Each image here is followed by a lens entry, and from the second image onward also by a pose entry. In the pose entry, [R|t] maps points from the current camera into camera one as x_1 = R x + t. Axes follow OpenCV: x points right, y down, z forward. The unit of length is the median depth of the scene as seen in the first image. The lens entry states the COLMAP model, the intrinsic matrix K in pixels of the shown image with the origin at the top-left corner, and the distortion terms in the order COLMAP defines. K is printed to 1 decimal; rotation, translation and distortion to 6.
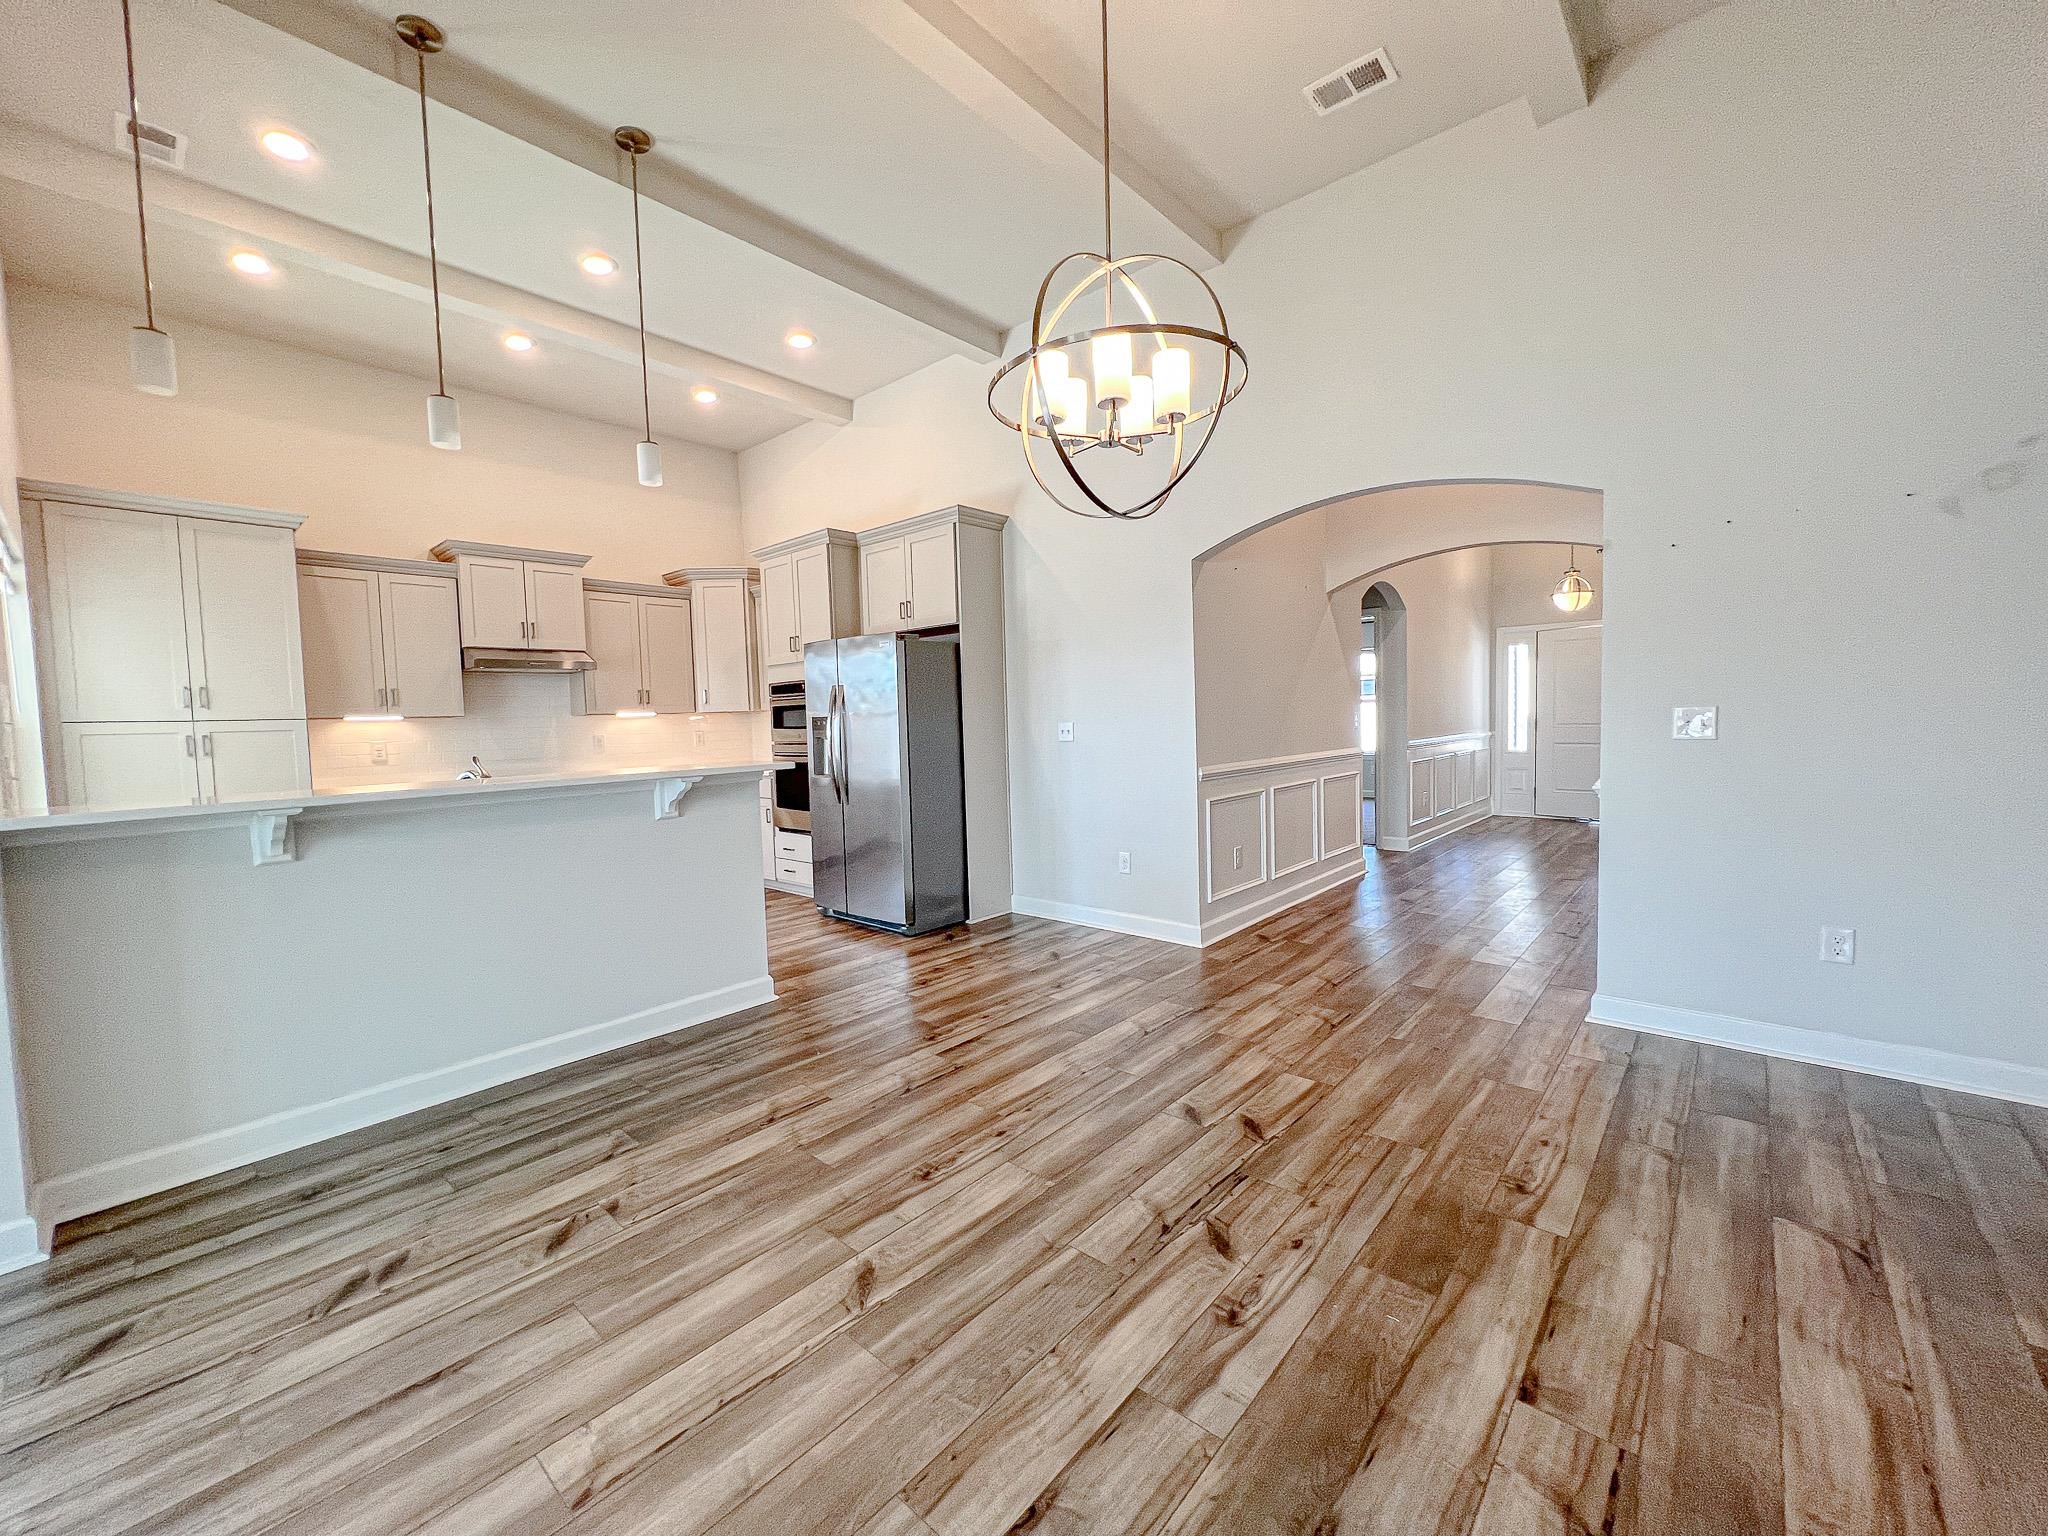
lens RADIAL K [[823.0, 0, 1024.0], [0, 823.0, 768.0], [0, 0, 1]] dist [0.000614, 0.000531]
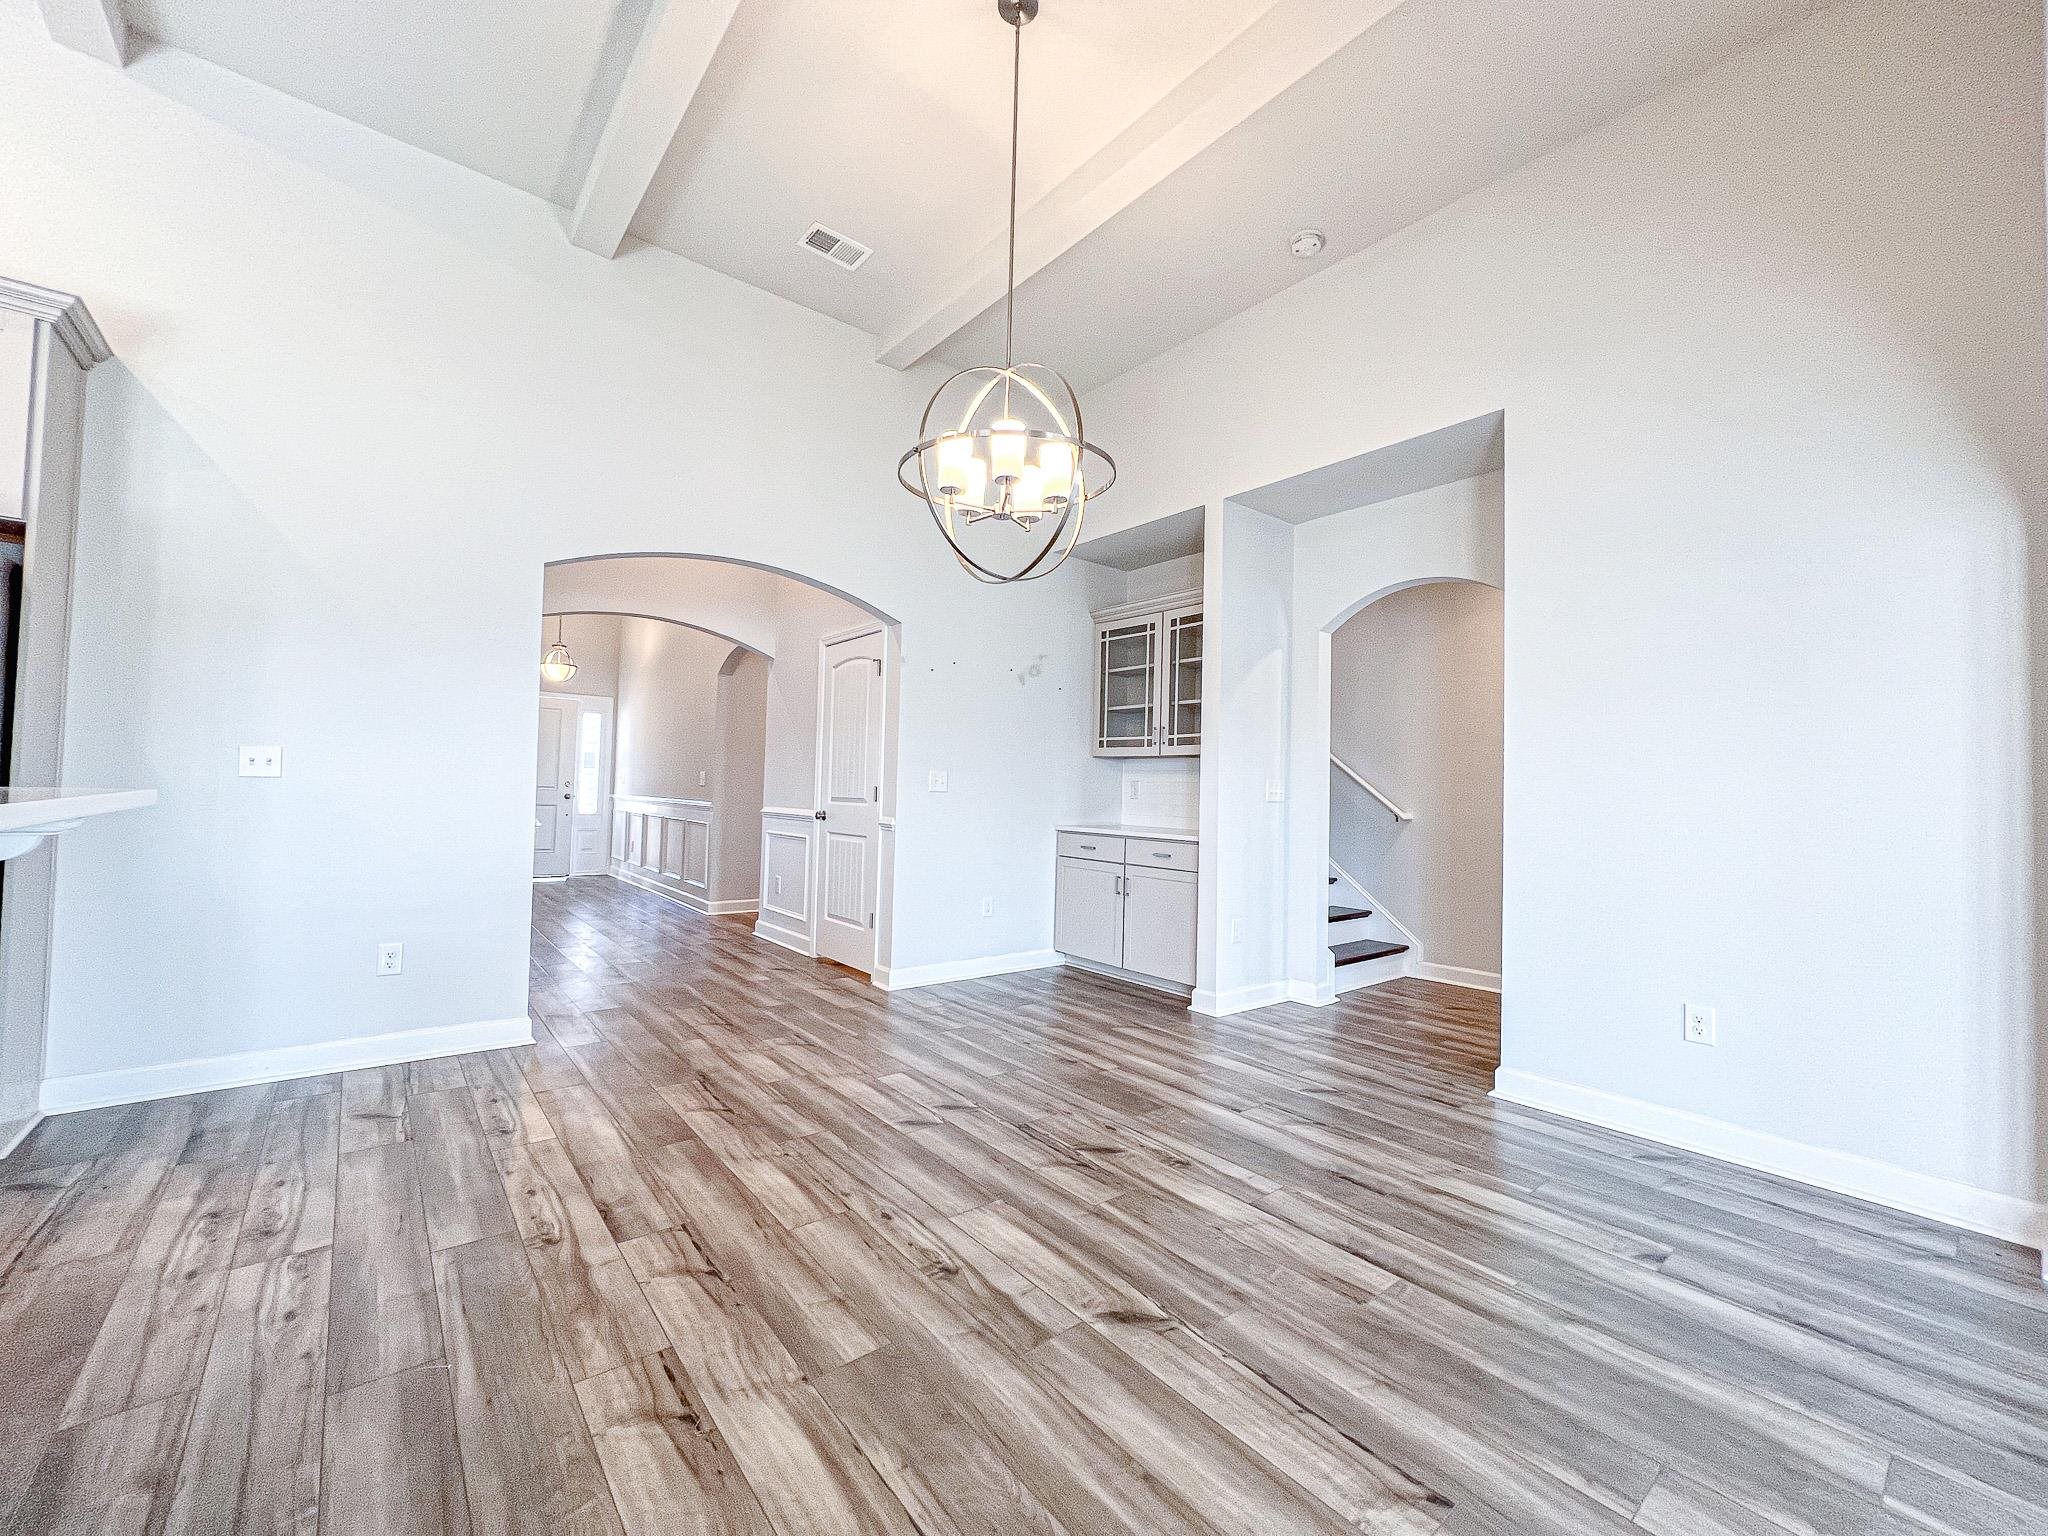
lens RADIAL K [[823.0, 0, 1024.0], [0, 823.0, 768.0], [0, 0, 1]] dist [0.000614, 0.000531]
pose [[0.160626, 0.057725, 0.985326, -0.962342], [0.030599, 0.997517, -0.063427, 0.036867], [-0.986541, 0.040338, 0.158461, 0.764474]]
